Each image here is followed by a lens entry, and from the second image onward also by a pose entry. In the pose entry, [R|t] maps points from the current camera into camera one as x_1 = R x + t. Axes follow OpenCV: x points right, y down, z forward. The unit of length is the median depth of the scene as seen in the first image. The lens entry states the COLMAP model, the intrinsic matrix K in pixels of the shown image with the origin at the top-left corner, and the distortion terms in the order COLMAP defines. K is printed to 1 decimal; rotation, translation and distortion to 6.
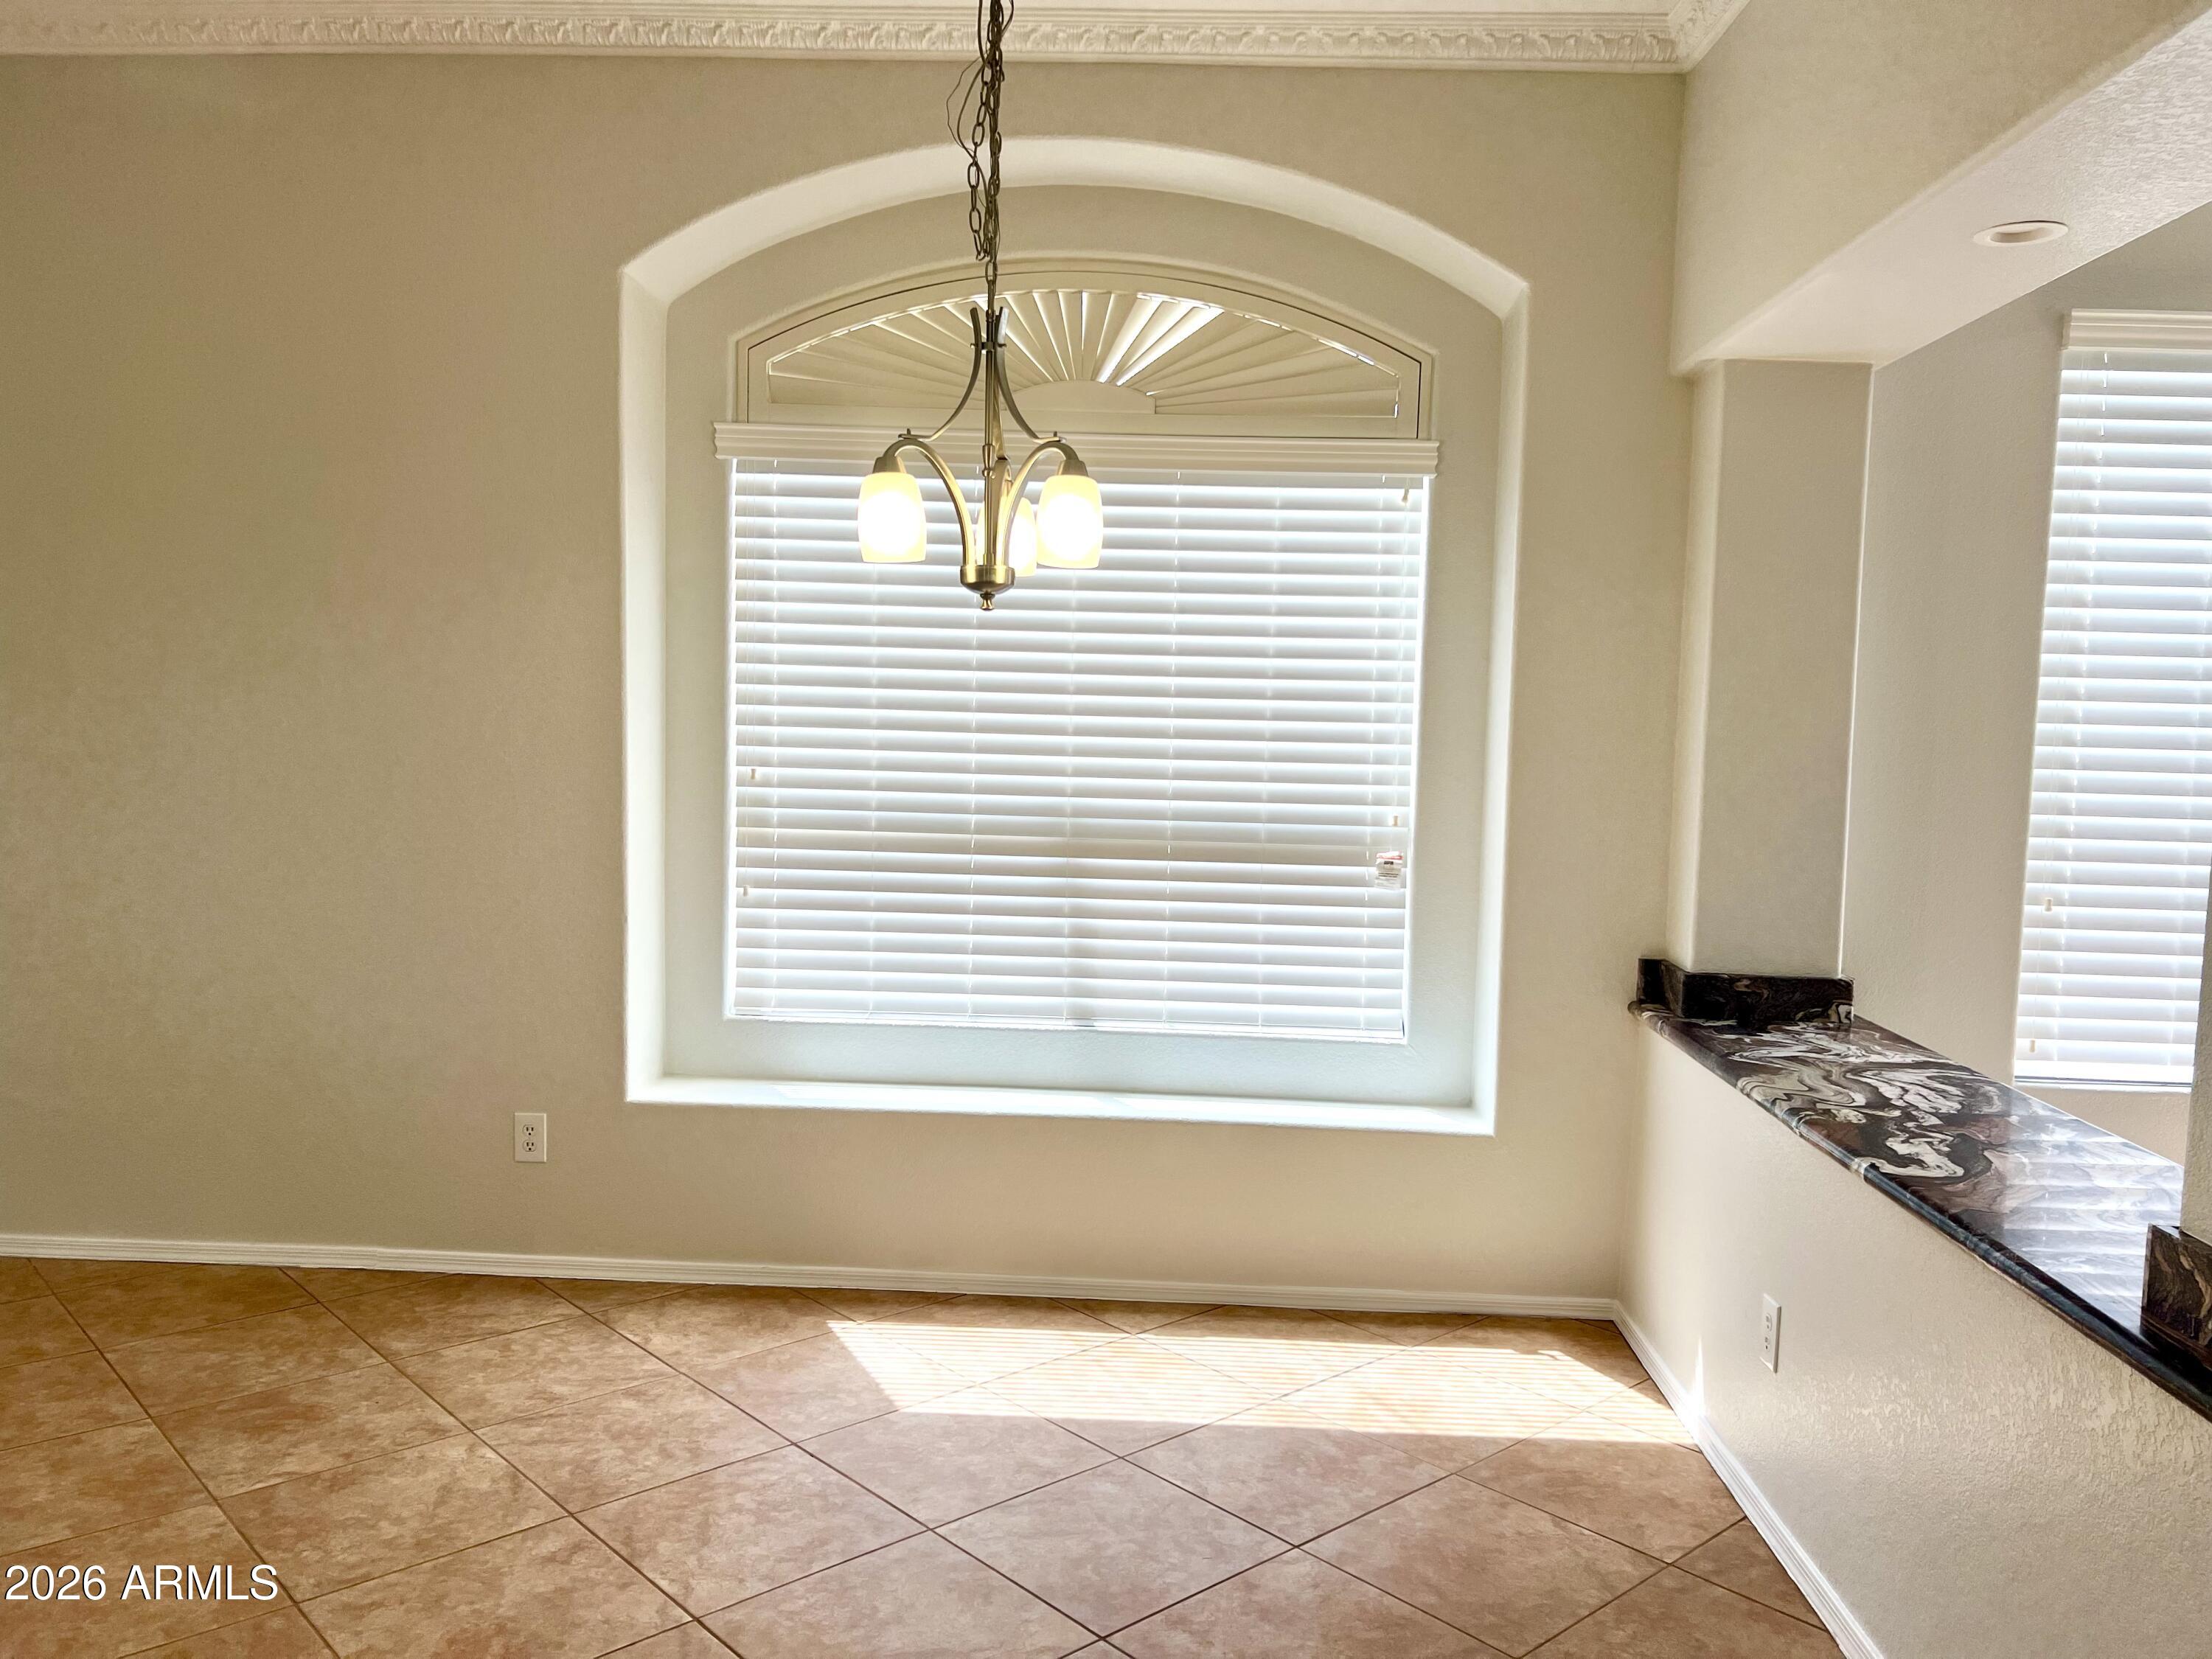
lens RADIAL K [[1672.1, 0, 1110.0], [0, 1672.1, 851.6], [0, 0, 1]] dist [0.052048, -0.065971]
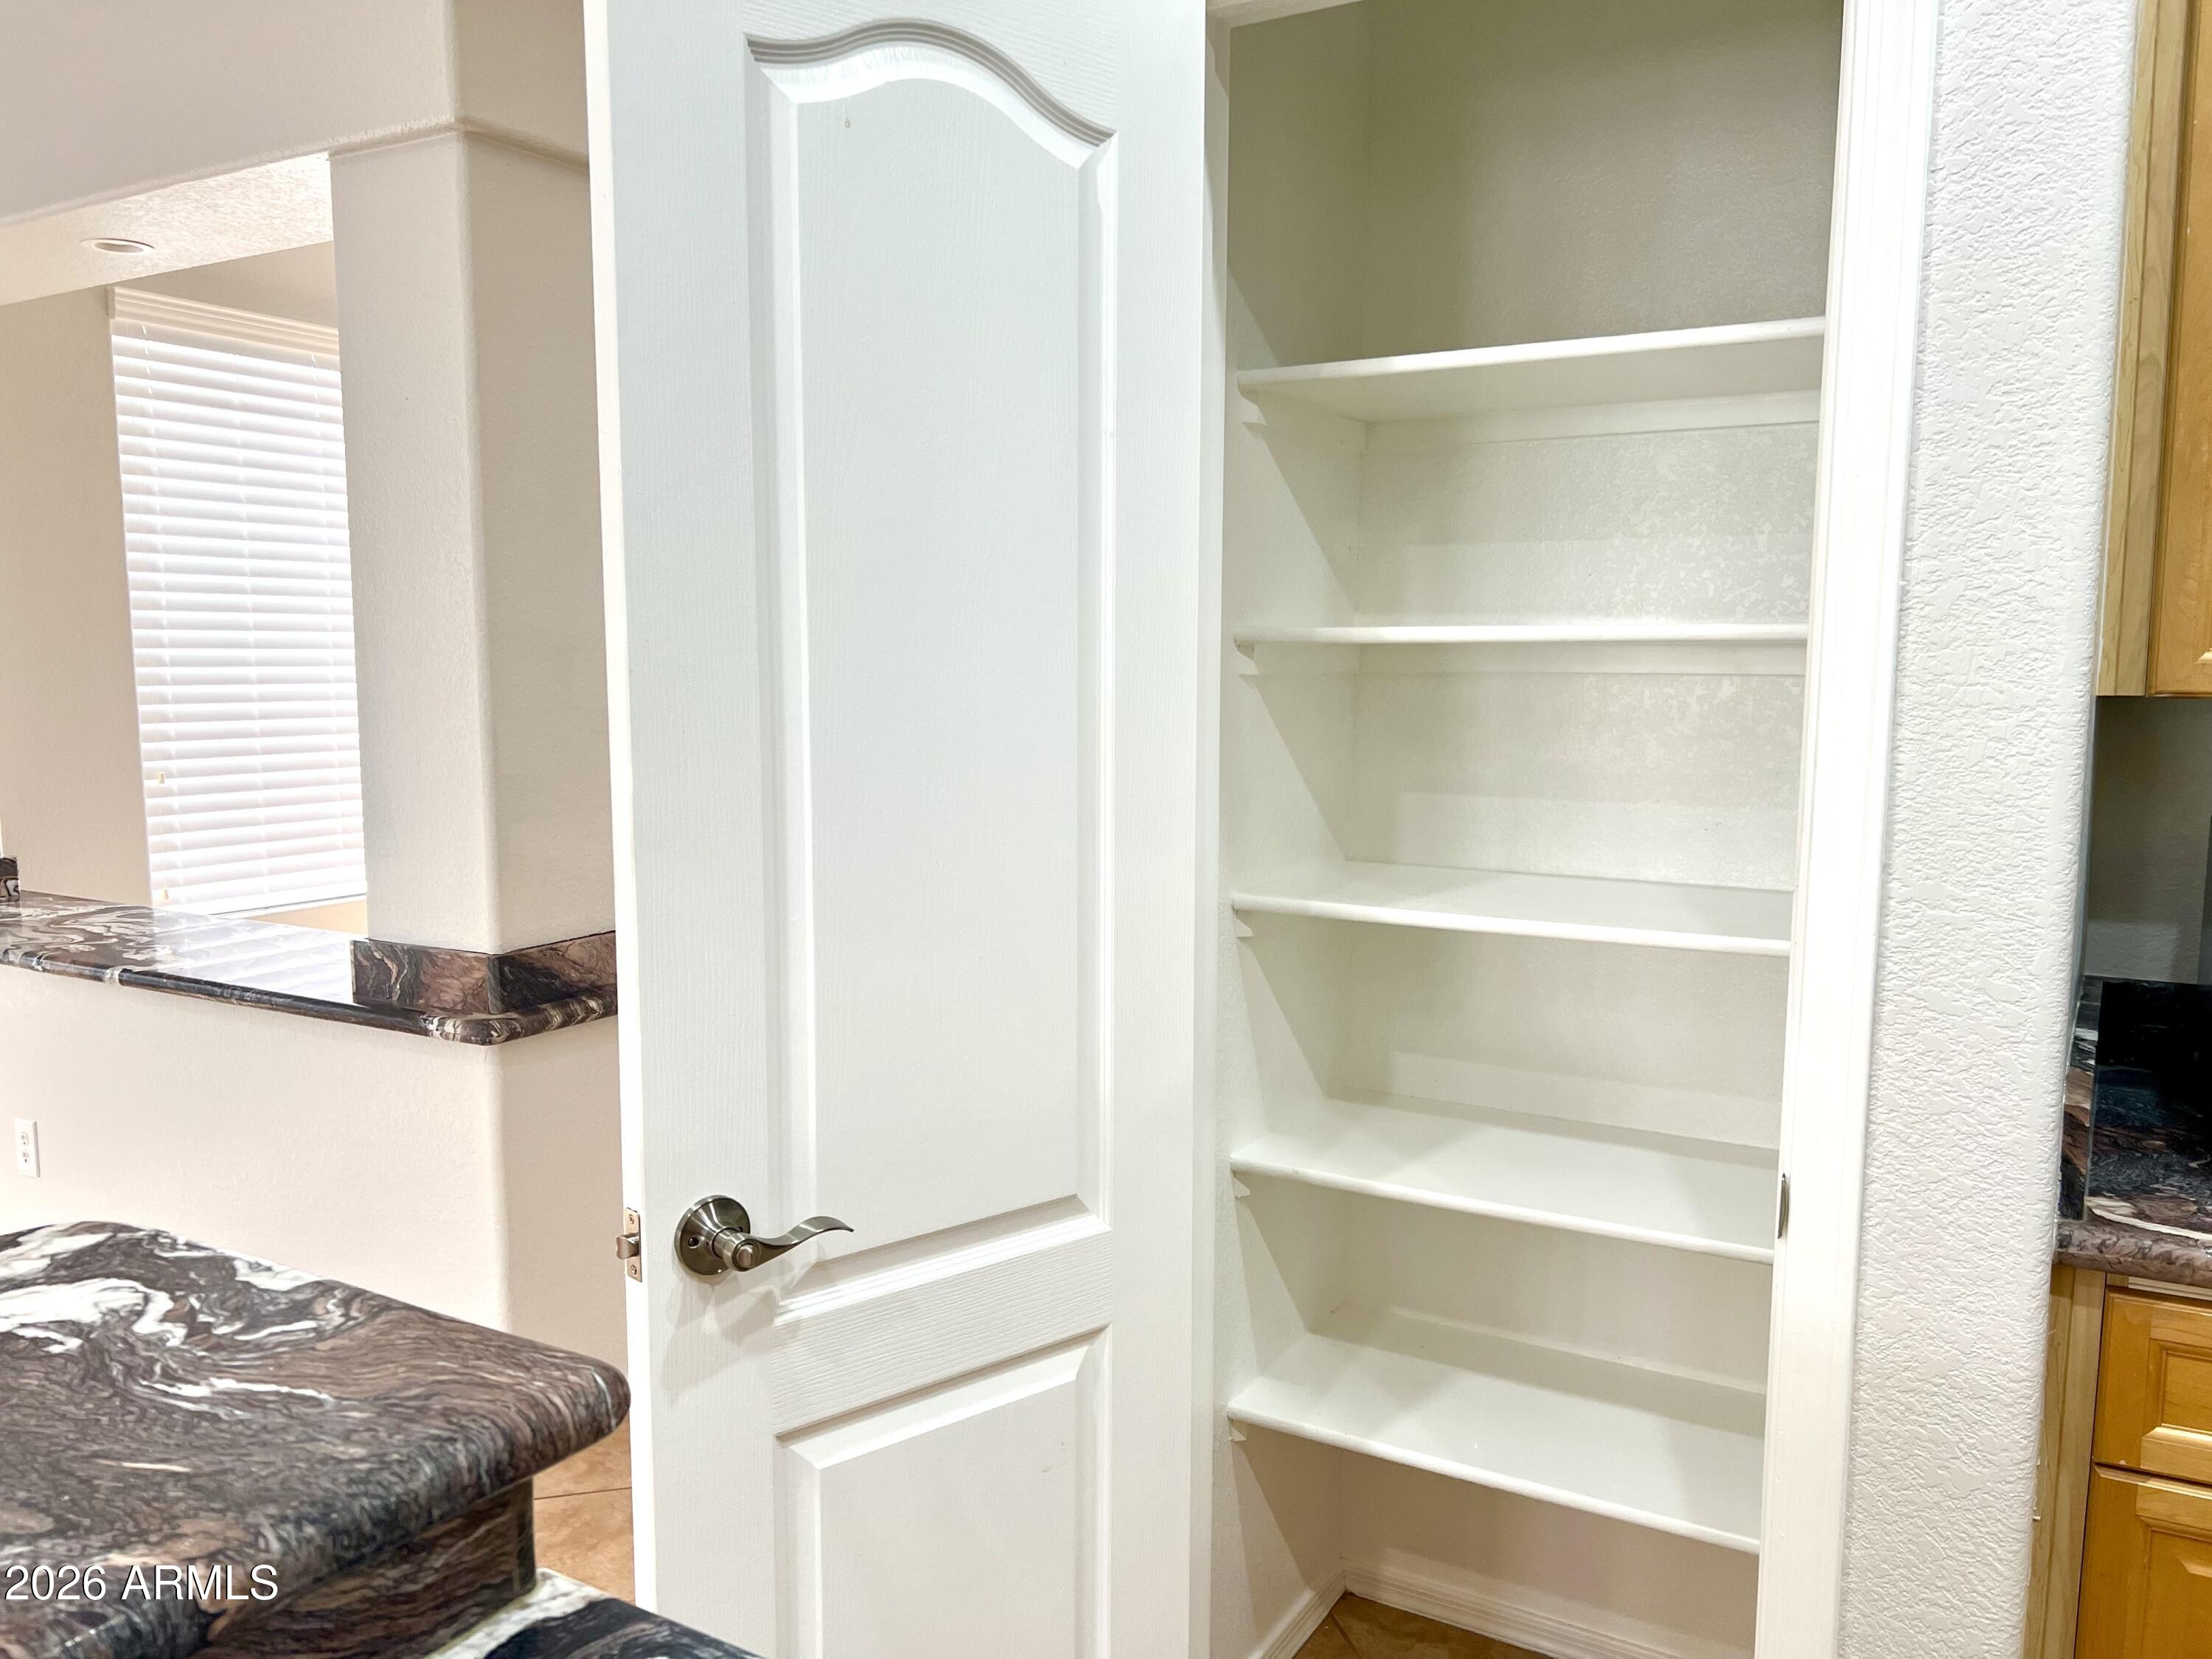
lens RADIAL K [[1672.1, 0, 1091.8], [0, 1672.1, 852.9], [0, 0, 1]] dist [0.052048, -0.065971]
pose [[0.469010, -0.132343, 0.873221, -0.440721], [0.087551, 0.990806, 0.103140, 0.038371], [-0.878842, 0.028078, 0.476285, -0.377667]]
